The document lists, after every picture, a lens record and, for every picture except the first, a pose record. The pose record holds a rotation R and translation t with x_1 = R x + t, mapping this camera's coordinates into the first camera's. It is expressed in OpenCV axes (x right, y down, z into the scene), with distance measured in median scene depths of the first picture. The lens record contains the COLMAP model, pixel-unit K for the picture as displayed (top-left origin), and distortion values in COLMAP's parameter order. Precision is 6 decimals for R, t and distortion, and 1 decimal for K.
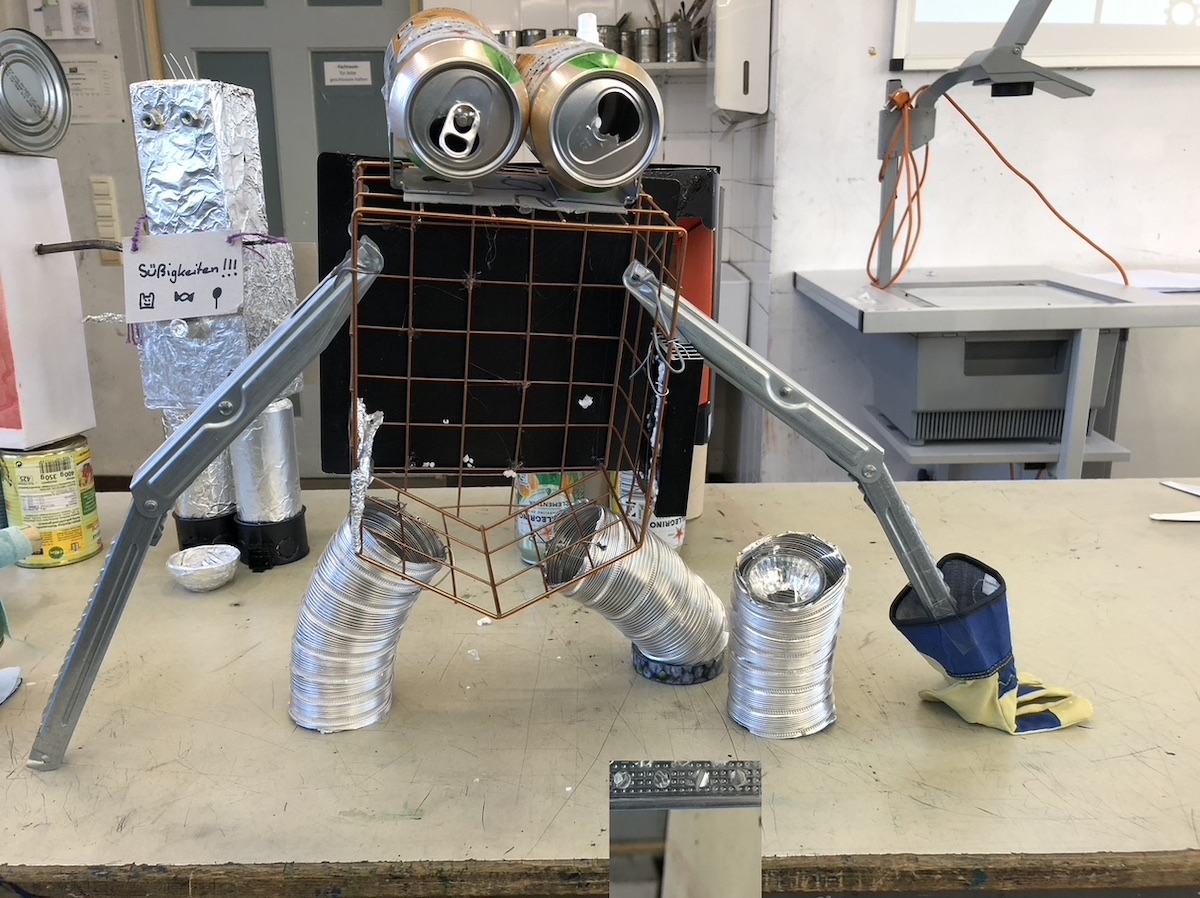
lens RADIAL K [[990.9, 0, 581.1], [0, 990.9, 444.1], [0, 0, 1]] dist [0.016527, -0.011121]
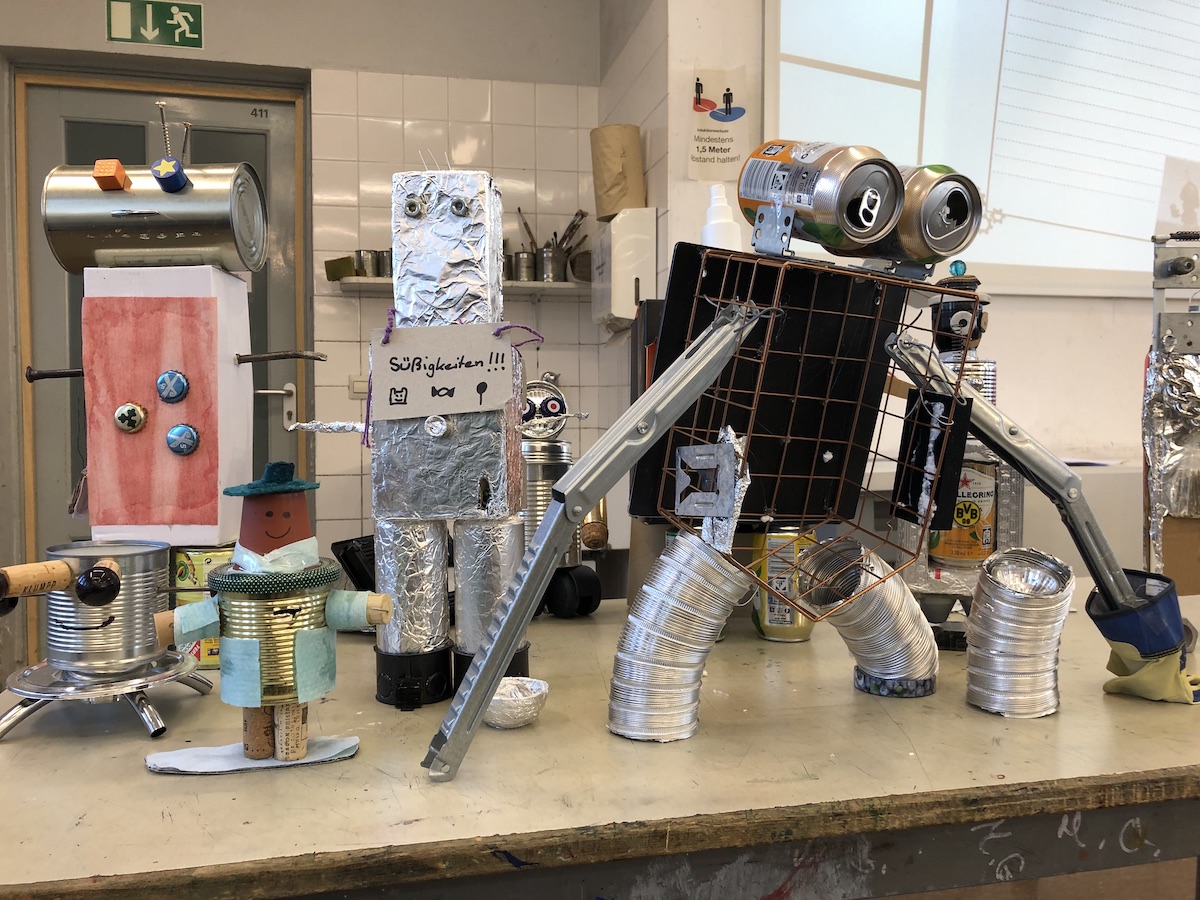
lens RADIAL K [[990.9, 0, 578.8], [0, 990.9, 448.1], [0, 0, 1]] dist [0.016527, -0.011121]
pose [[0.974002, 0.000458, 0.226538, -0.507203], [0.050840, 0.974049, -0.220555, 0.178478], [-0.220760, 0.226338, 0.948702, -0.084490]]
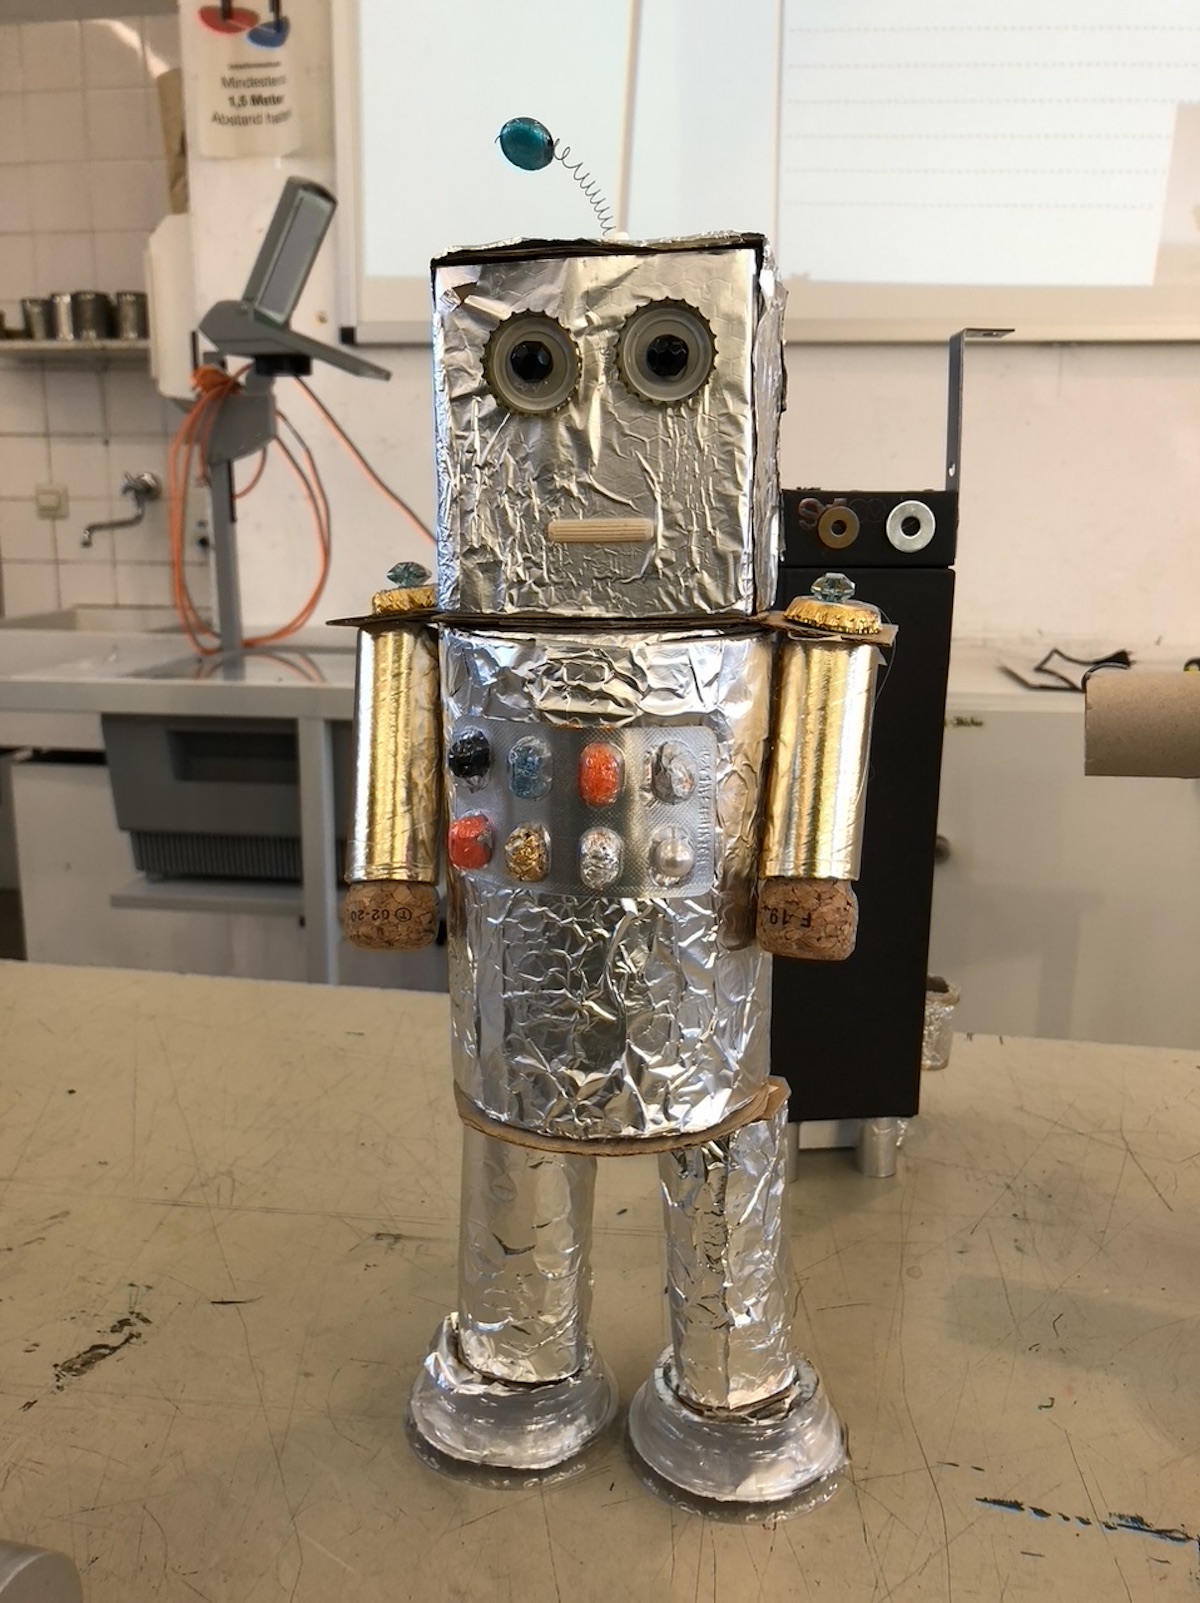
lens RADIAL K [[1323.7, 0, 605.9], [0, 1323.7, 785.6], [0, 0, 1]] dist [0.016527, -0.011121]
pose [[0.989558, 0.052664, -0.134169, 1.926311], [-0.060578, 0.996614, -0.055604, -0.078706], [0.130787, 0.063151, 0.989397, 0.366469]]
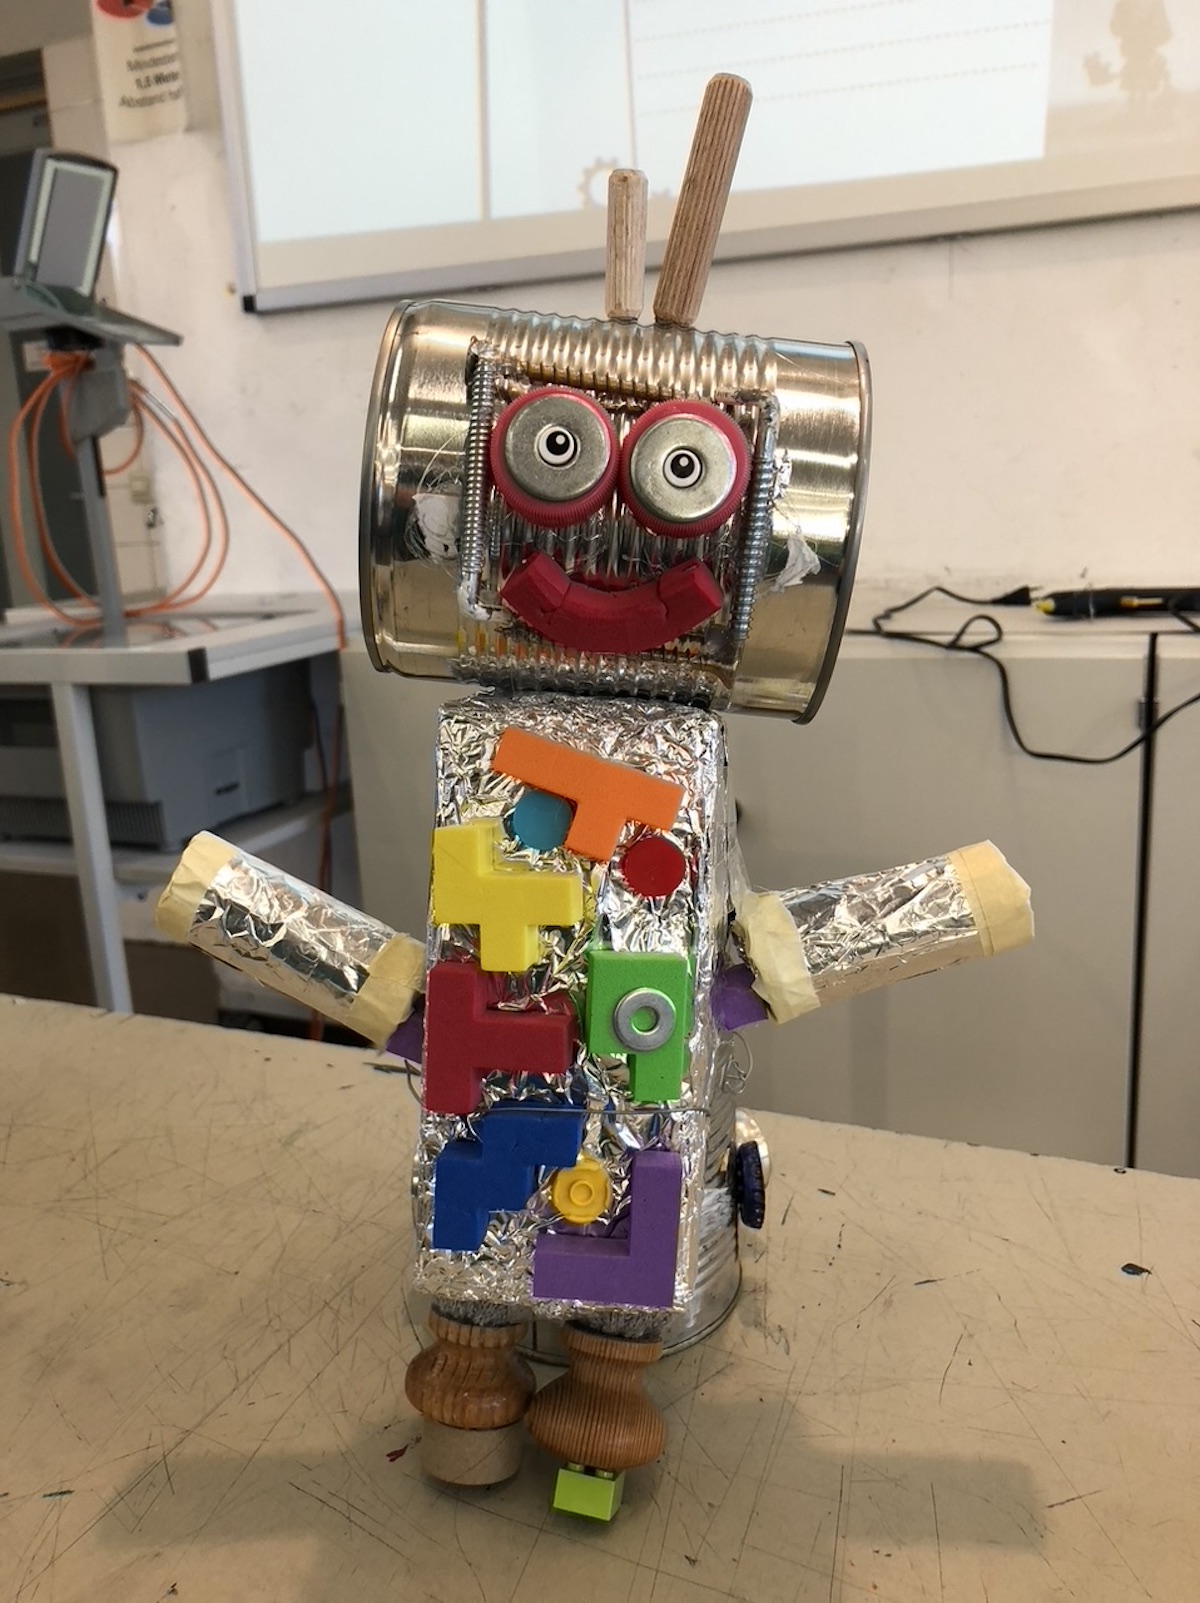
lens RADIAL K [[1323.7, 0, 573.0], [0, 1323.7, 797.0], [0, 0, 1]] dist [0.016527, -0.011121]
pose [[0.924377, 0.058151, -0.377022, 2.736781], [-0.064076, 0.997940, -0.003180, -0.131253], [0.376060, 0.027098, 0.926199, 0.667914]]
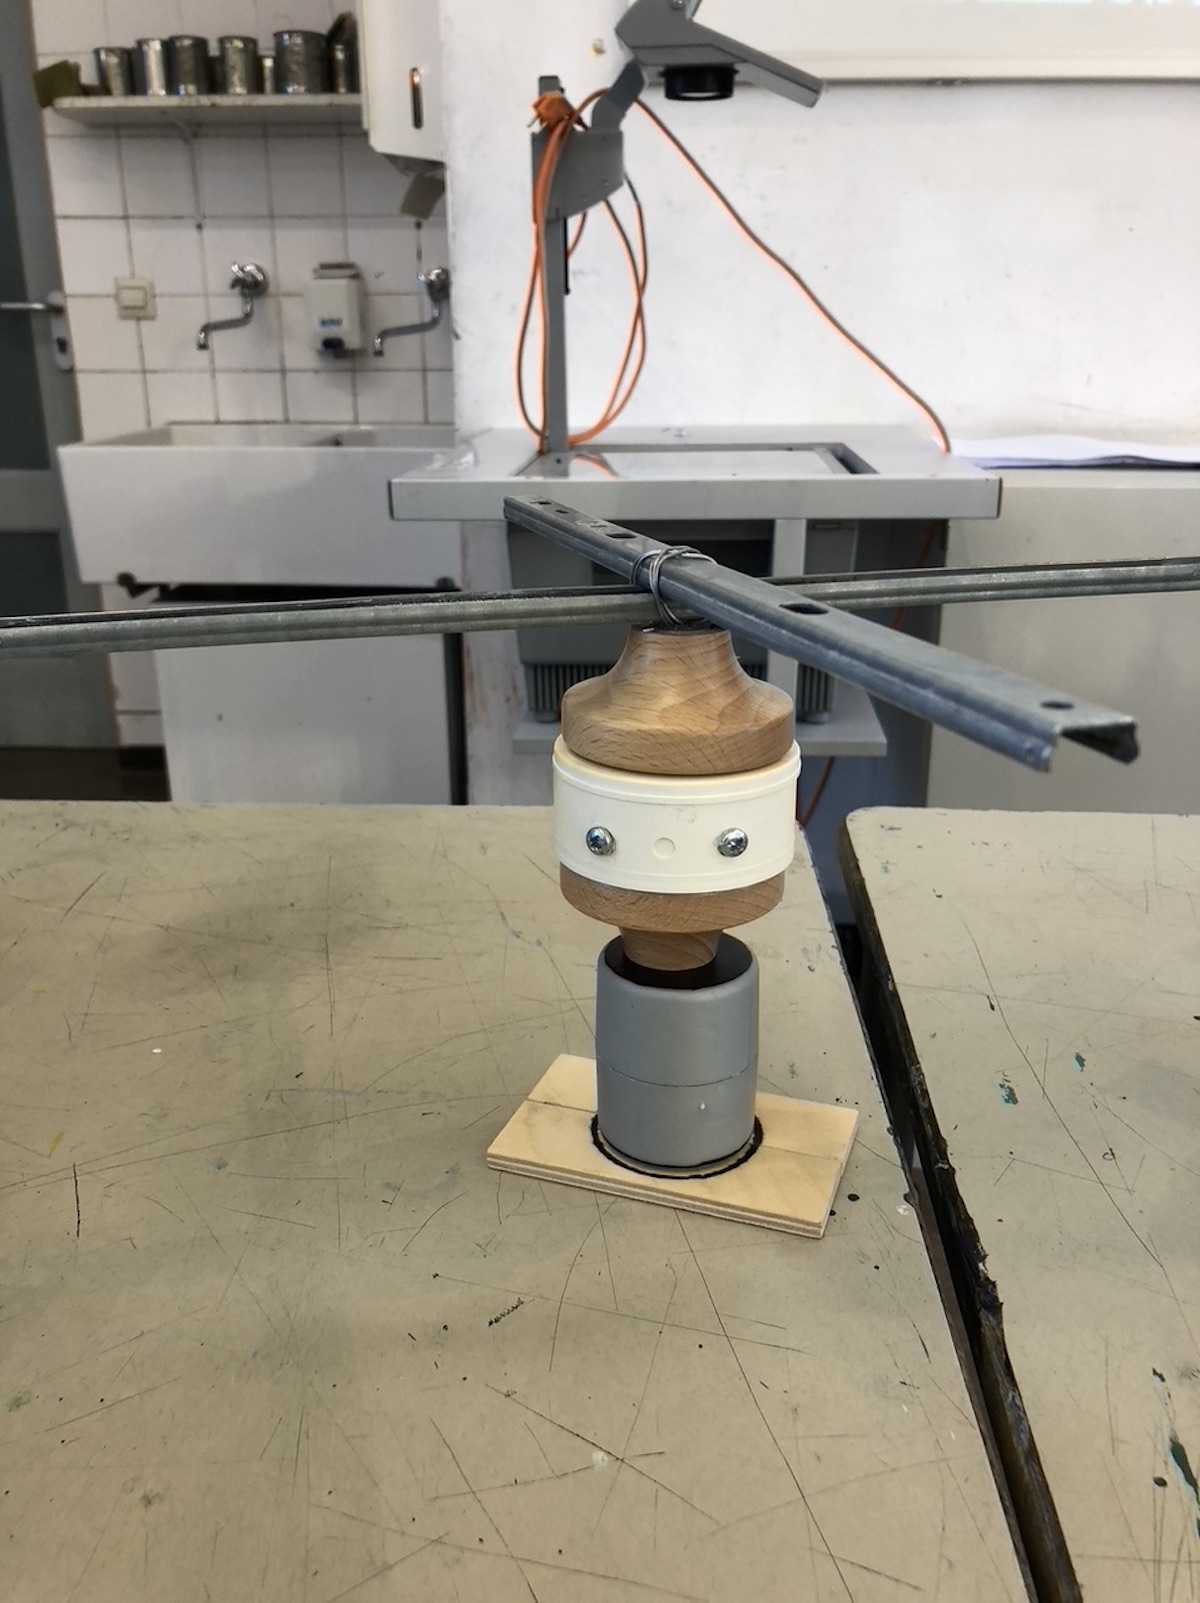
lens RADIAL K [[1323.7, 0, 605.5], [0, 1323.7, 796.2], [0, 0, 1]] dist [0.016527, -0.011121]
pose [[0.998947, 0.027348, -0.036841, 1.028370], [-0.024802, 0.997385, 0.067888, -0.020049], [0.038601, -0.066903, 0.997013, 0.565896]]
